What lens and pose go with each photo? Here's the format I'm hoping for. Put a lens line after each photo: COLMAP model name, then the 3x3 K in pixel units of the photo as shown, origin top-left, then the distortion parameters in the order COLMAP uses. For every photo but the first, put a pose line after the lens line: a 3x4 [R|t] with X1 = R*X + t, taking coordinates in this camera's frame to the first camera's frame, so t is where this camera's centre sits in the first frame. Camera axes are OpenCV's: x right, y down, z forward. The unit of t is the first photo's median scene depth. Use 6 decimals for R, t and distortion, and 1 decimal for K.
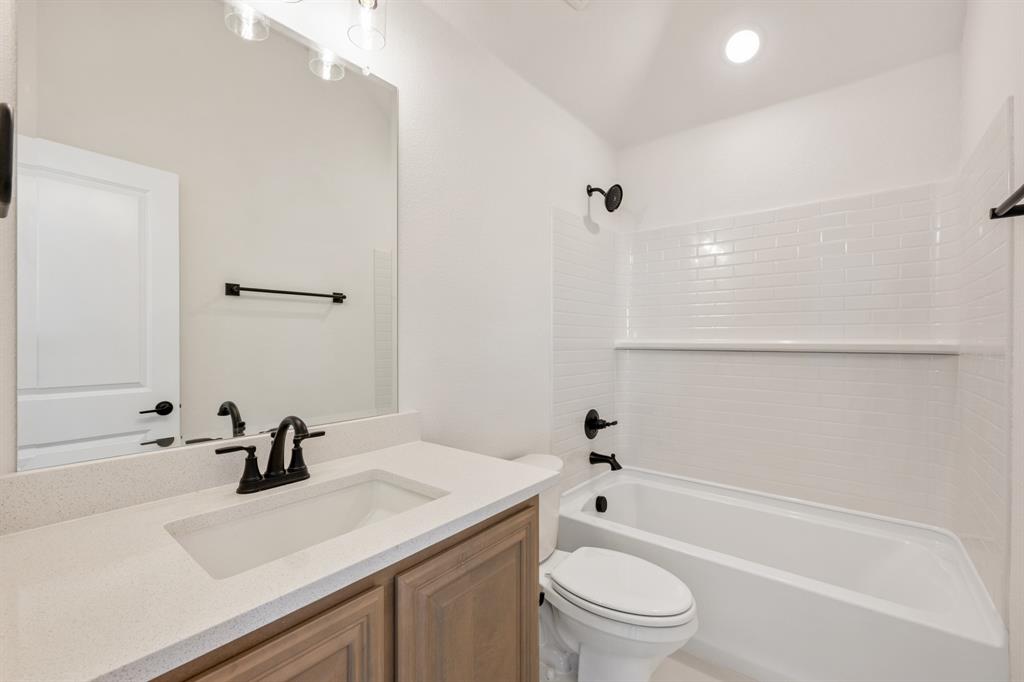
lens RADIAL K [[419.1, 0, 513.0], [0, 419.1, 338.3], [0, 0, 1]] dist [0.029752, -0.000185]
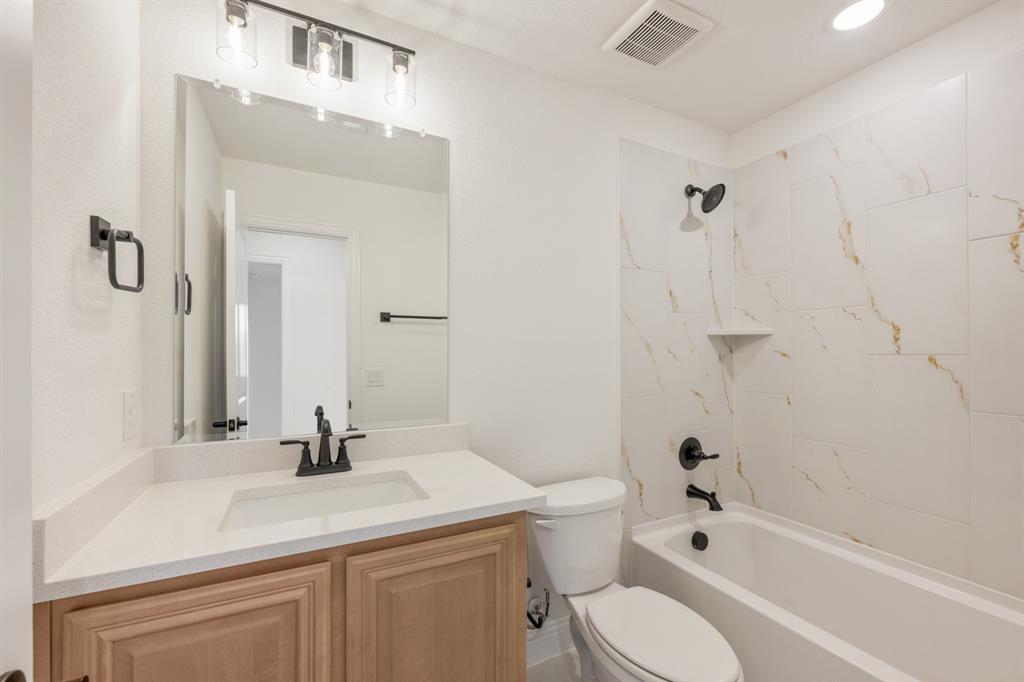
lens RADIAL K [[419.1, 0, 508.4], [0, 419.1, 347.4], [0, 0, 1]] dist [0.029752, -0.000185]
pose [[0.906019, -0.006560, -0.423186, 0.475336], [0.001455, 0.999922, -0.012385, -0.021015], [0.423234, 0.010605, 0.905958, 0.056004]]
